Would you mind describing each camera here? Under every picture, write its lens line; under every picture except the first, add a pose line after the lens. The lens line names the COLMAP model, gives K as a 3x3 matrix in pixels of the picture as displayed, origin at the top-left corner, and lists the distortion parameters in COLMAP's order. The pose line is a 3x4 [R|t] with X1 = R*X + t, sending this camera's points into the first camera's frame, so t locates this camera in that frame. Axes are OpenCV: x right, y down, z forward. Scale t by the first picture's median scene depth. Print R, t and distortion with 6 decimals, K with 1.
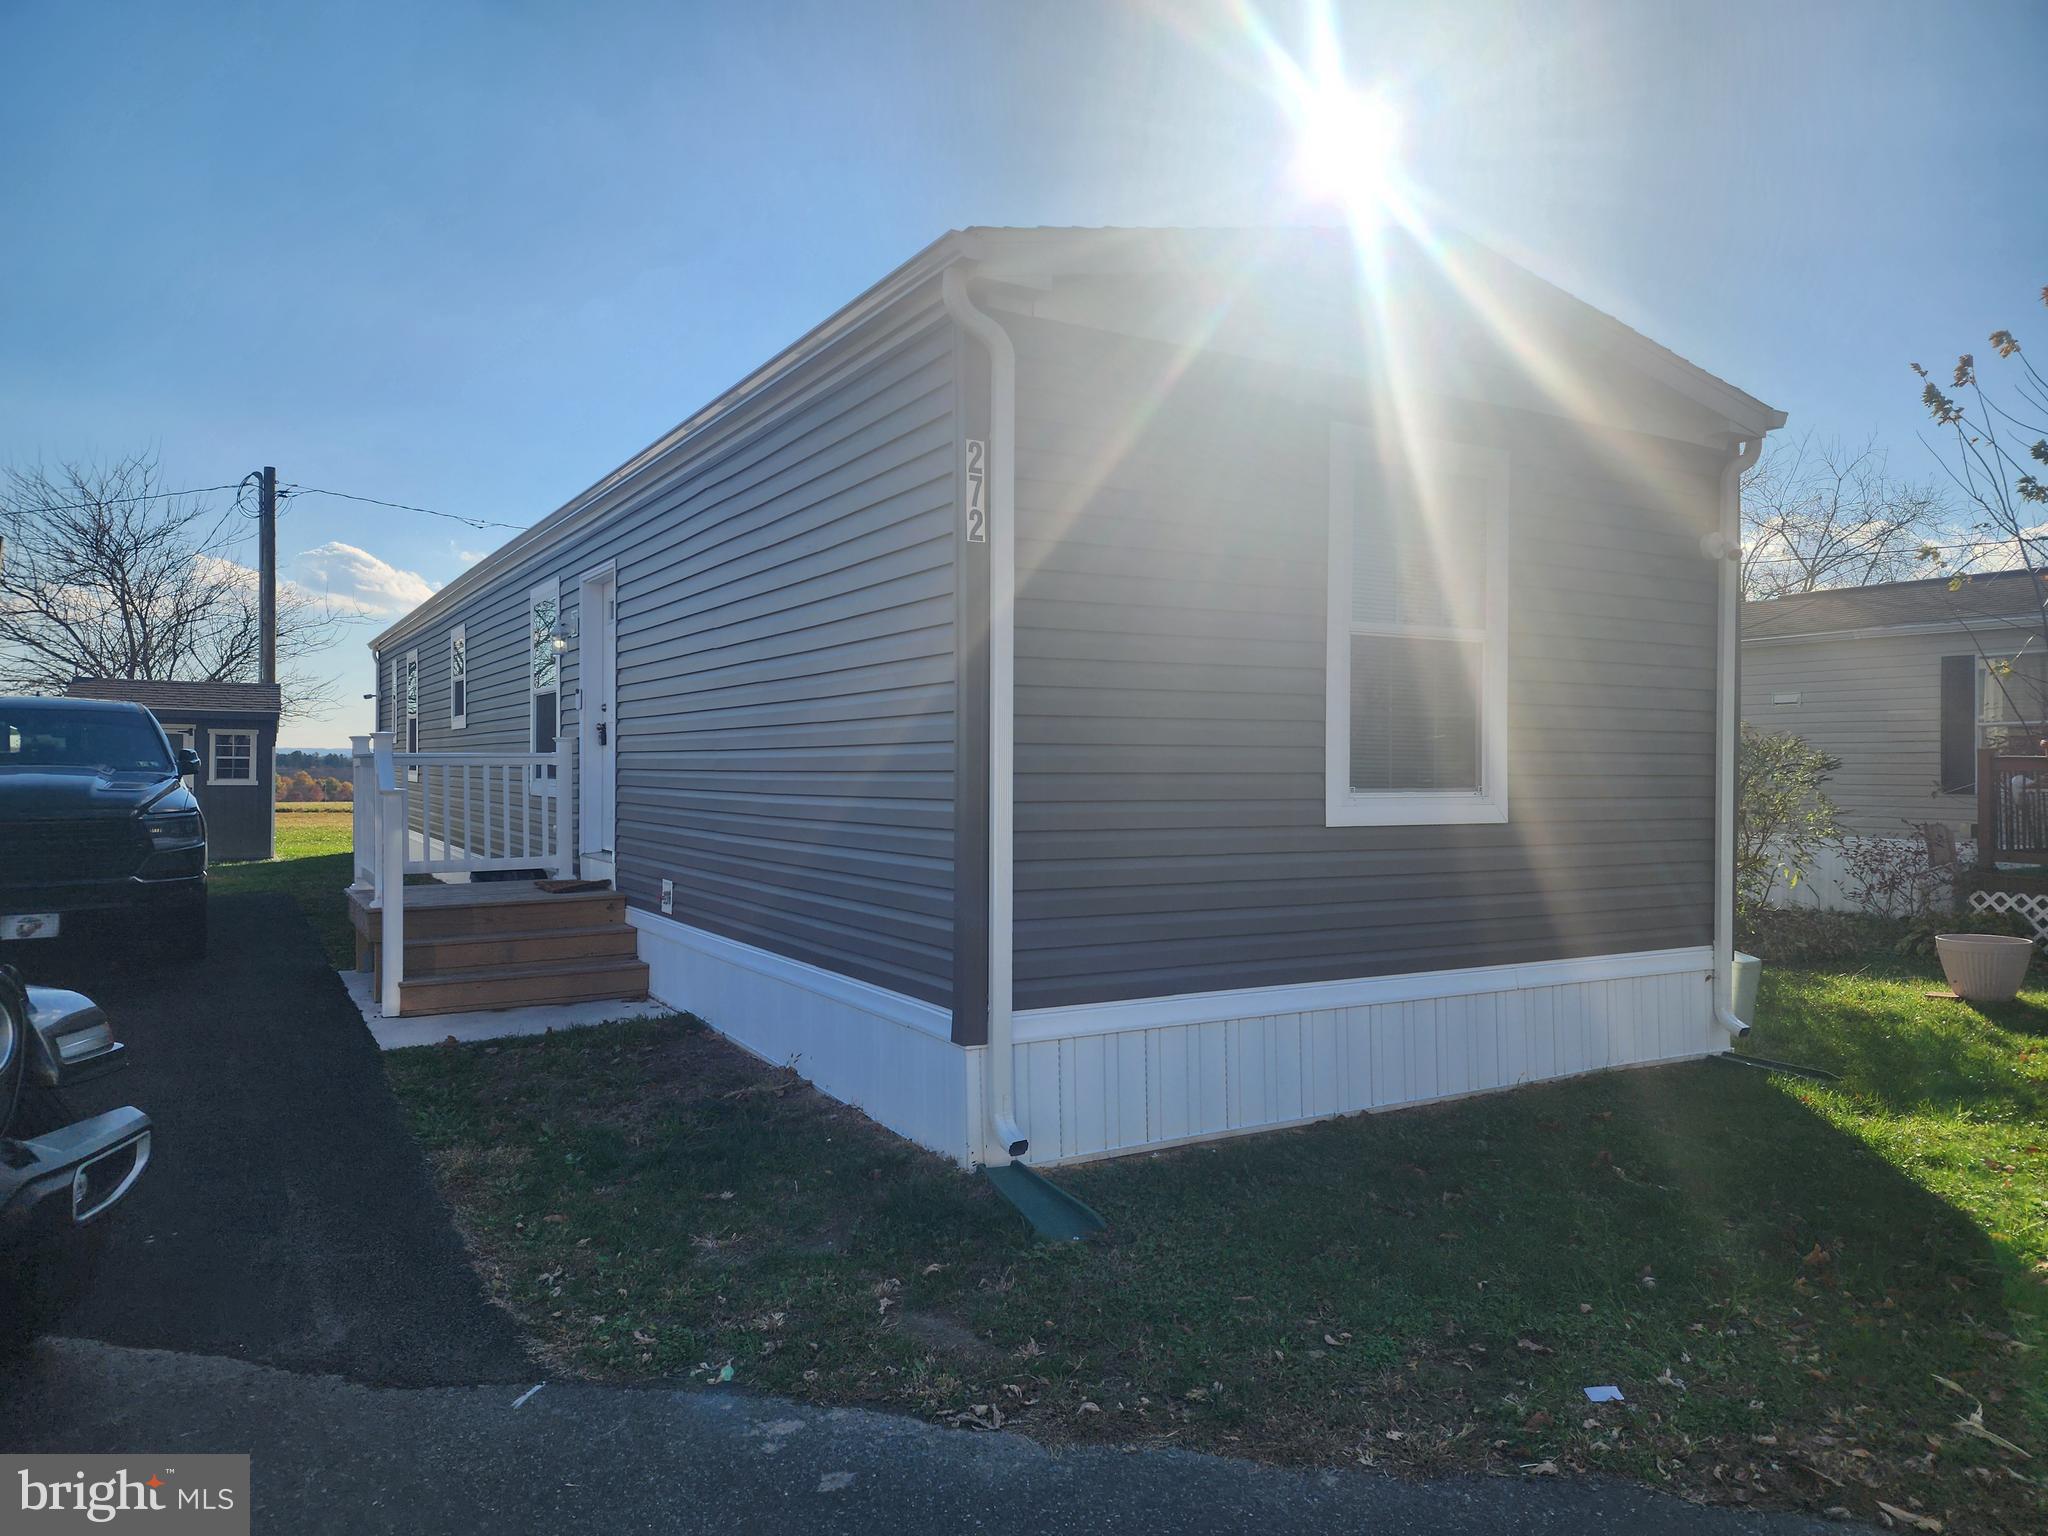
lens RADIAL K [[1364.4, 0, 1032.8], [0, 1364.4, 752.7], [0, 0, 1]] dist [0.097839, -0.088639]
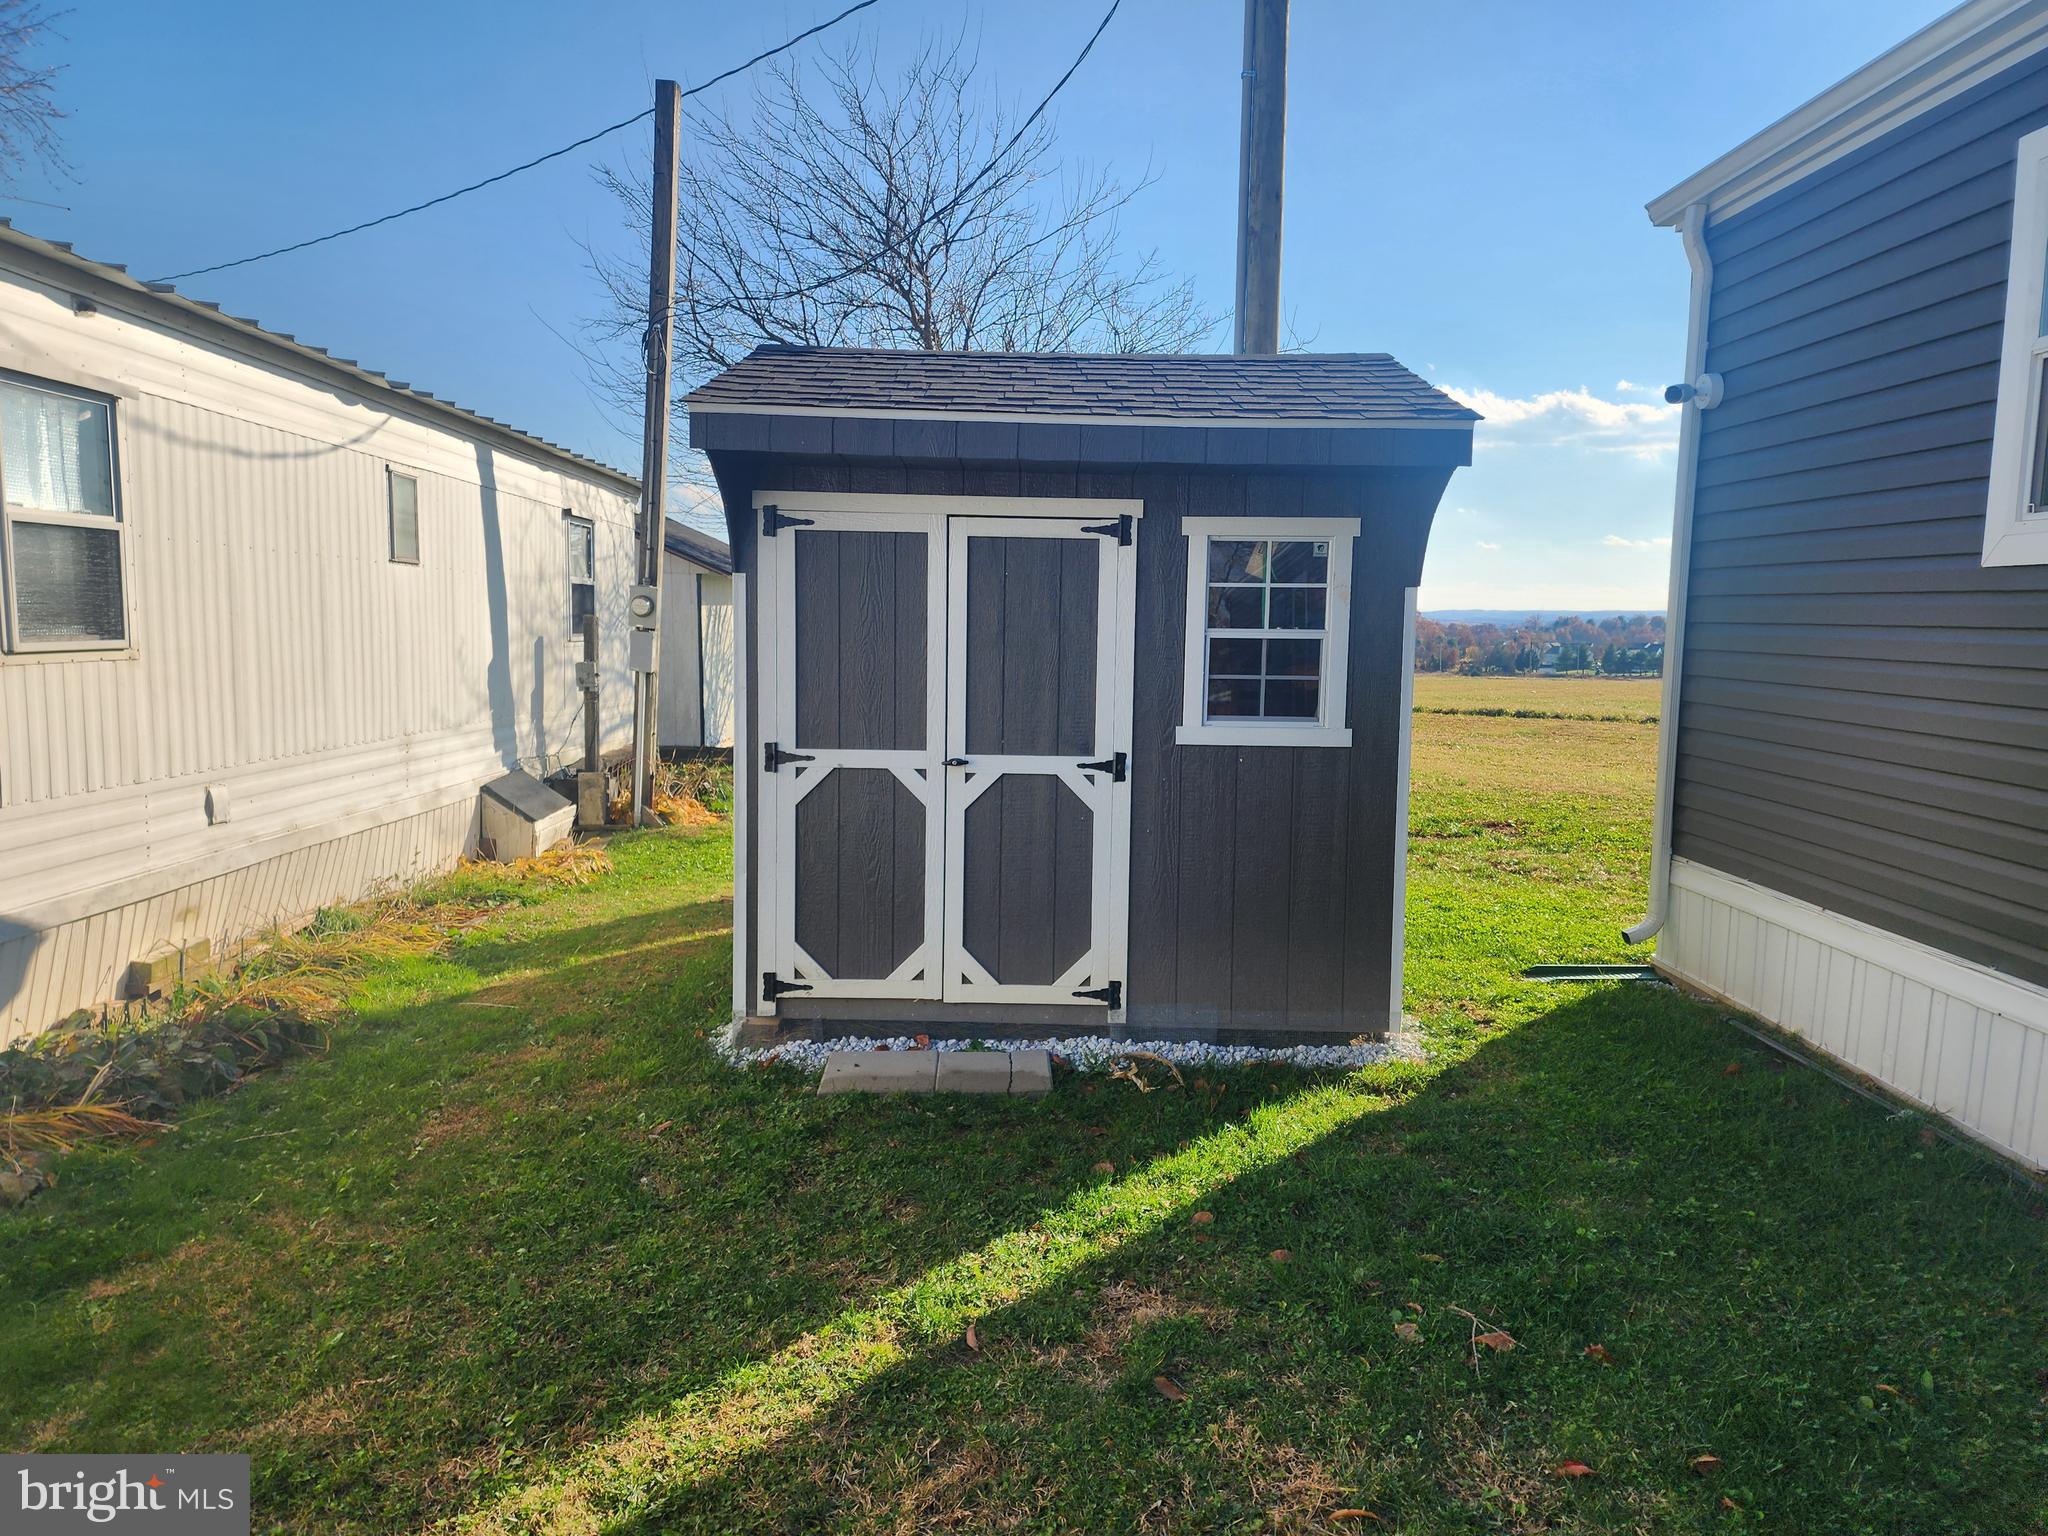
lens RADIAL K [[1364.4, 0, 1032.8], [0, 1364.4, 752.7], [0, 0, 1]] dist [0.097839, -0.088639]
pose [[0.873668, 0.053700, -0.483550, -0.488749], [-0.005473, 0.994912, 0.100602, 0.000200], [0.486492, -0.085246, 0.869516, 0.763484]]
